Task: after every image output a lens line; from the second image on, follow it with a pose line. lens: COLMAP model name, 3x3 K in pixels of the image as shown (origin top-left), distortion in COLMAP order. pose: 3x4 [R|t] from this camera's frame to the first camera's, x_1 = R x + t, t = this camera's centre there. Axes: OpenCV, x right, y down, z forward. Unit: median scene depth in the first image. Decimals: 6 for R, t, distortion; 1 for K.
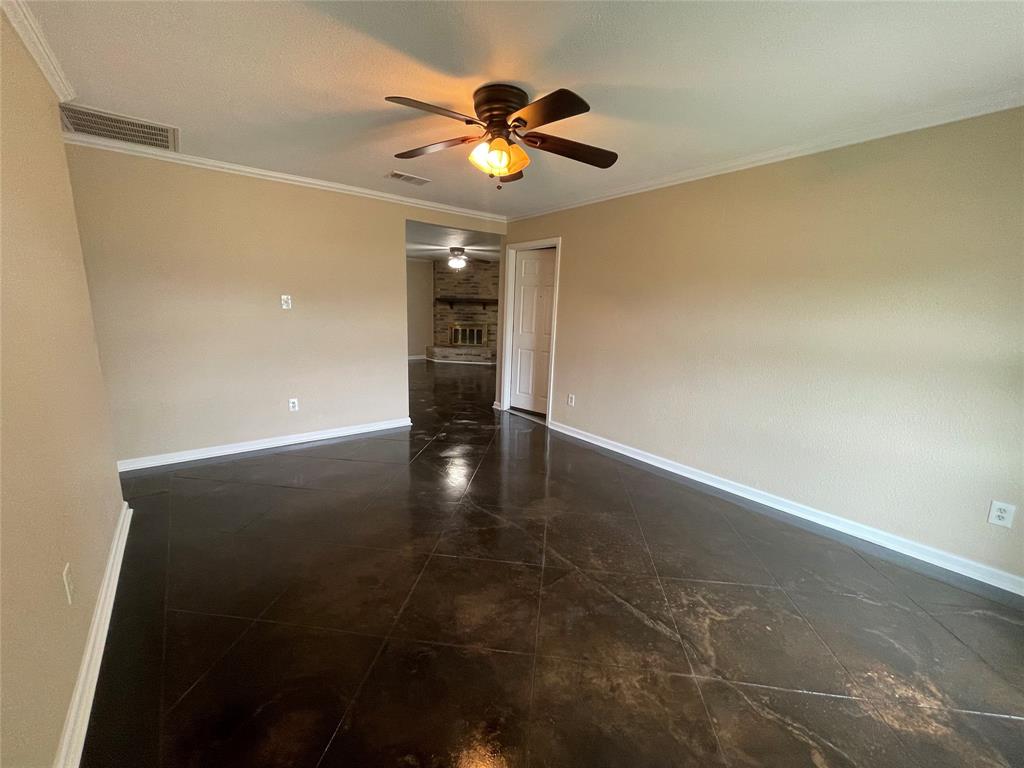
lens RADIAL K [[414.3, 0, 506.6], [0, 414.3, 389.9], [0, 0, 1]] dist [-0.001004, -0.000534]
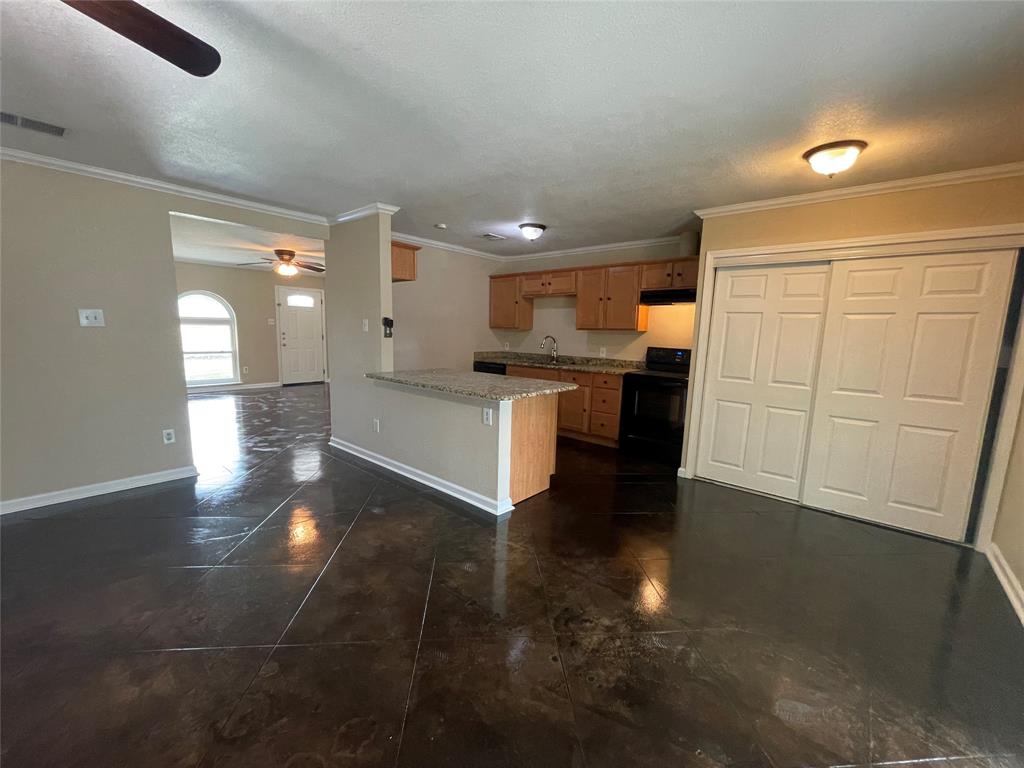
lens RADIAL K [[414.3, 0, 506.6], [0, 414.3, 389.9], [0, 0, 1]] dist [-0.001004, -0.000534]
pose [[-0.978507, -0.025675, -0.204608, -0.206409], [-0.094434, 0.937856, 0.333930, -0.192553], [0.183319, 0.346075, -0.920123, 0.916091]]
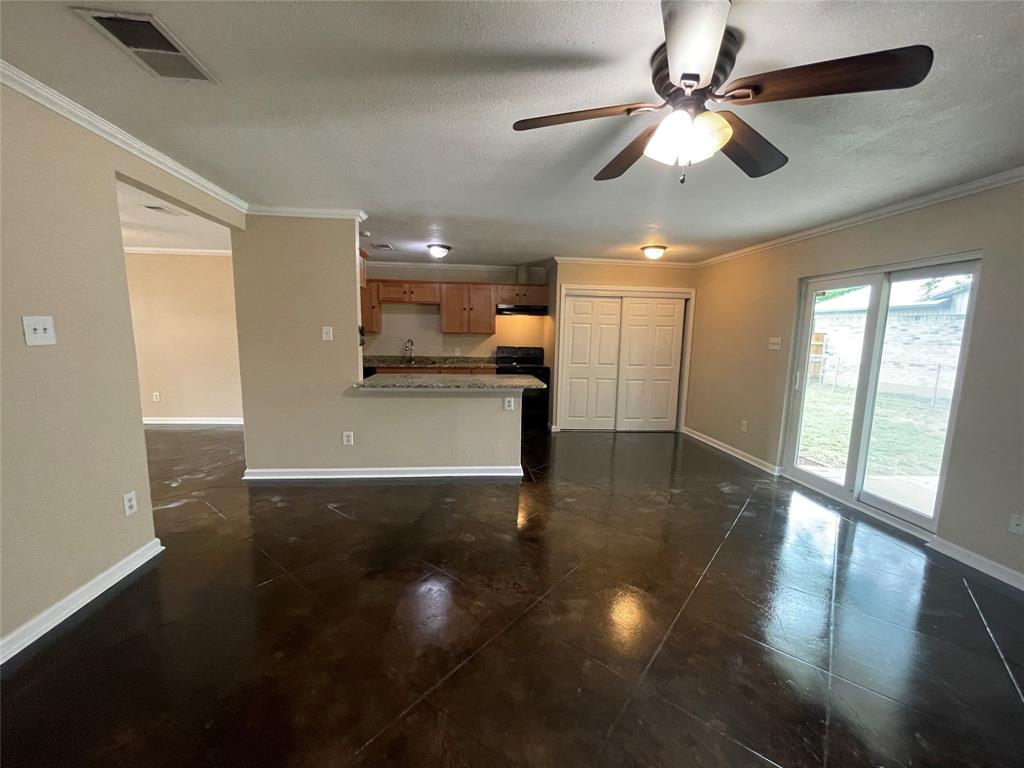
lens RADIAL K [[414.3, 0, 506.6], [0, 414.3, 389.9], [0, 0, 1]] dist [-0.001004, -0.000534]
pose [[-0.531629, 0.073995, -0.843739, 0.077441], [-0.206327, 0.954852, 0.213744, -0.169064], [0.821462, 0.287719, -0.492360, 0.831383]]
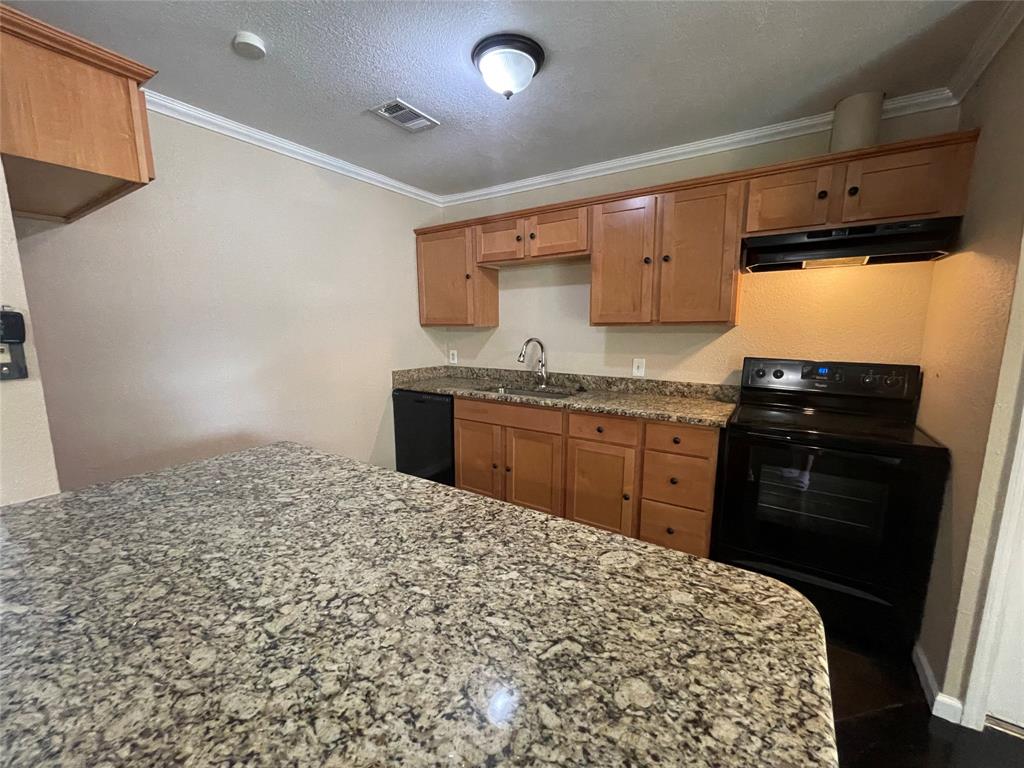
lens RADIAL K [[415.1, 0, 507.3], [0, 415.1, 387.0], [0, 0, 1]] dist [0.000717, -0.000320]
pose [[-0.945493, 0.020741, -0.324982, -0.260931], [-0.092831, 0.939394, 0.330034, -0.142857], [0.312132, 0.342213, -0.886264, 0.654324]]
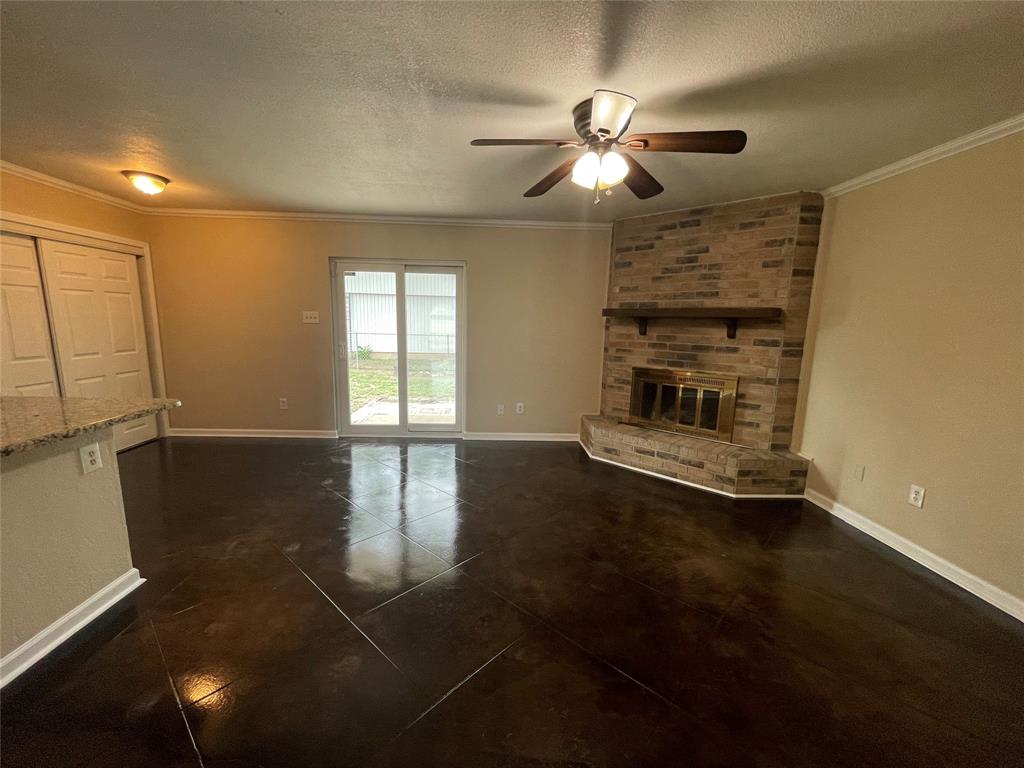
lens RADIAL K [[414.3, 0, 506.6], [0, 414.3, 389.9], [0, 0, 1]] dist [-0.001004, -0.000534]
pose [[0.813921, 0.088015, -0.574270, -0.002046], [-0.115628, 0.993224, -0.011656, -0.121974], [0.569353, 0.075889, 0.818583, 0.595736]]
